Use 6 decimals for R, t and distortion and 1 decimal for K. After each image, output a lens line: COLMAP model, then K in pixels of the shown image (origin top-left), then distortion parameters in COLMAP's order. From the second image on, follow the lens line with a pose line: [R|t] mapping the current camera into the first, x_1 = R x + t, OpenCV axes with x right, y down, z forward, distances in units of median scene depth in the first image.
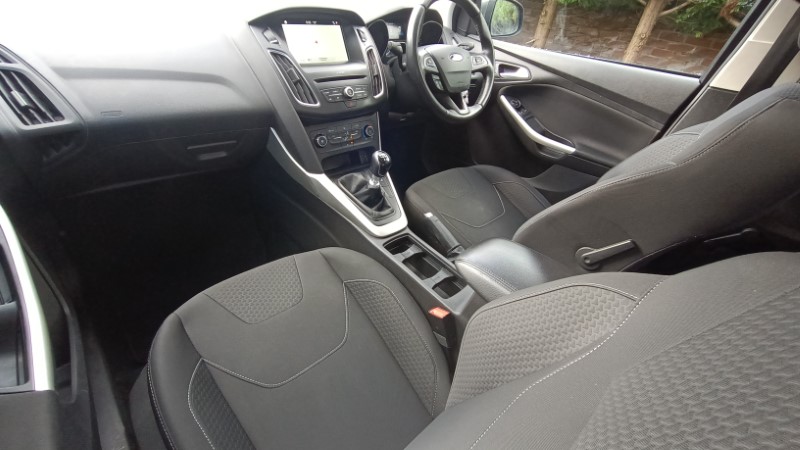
lens RADIAL K [[365.6, 0, 400.0], [0, 365.6, 225.0], [0, 0, 1]] dist [0.014434, -0.000033]
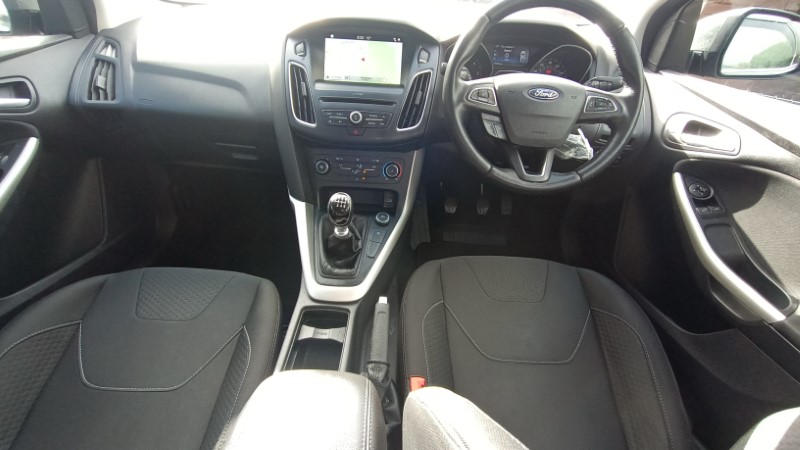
lens RADIAL K [[365.6, 0, 400.0], [0, 365.6, 225.0], [0, 0, 1]] dist [0.014434, -0.000033]
pose [[0.719450, 0.312877, -0.620080, 0.497242], [-0.370762, 0.927949, 0.038042, -0.200641], [0.587305, 0.202532, 0.783616, 0.450665]]
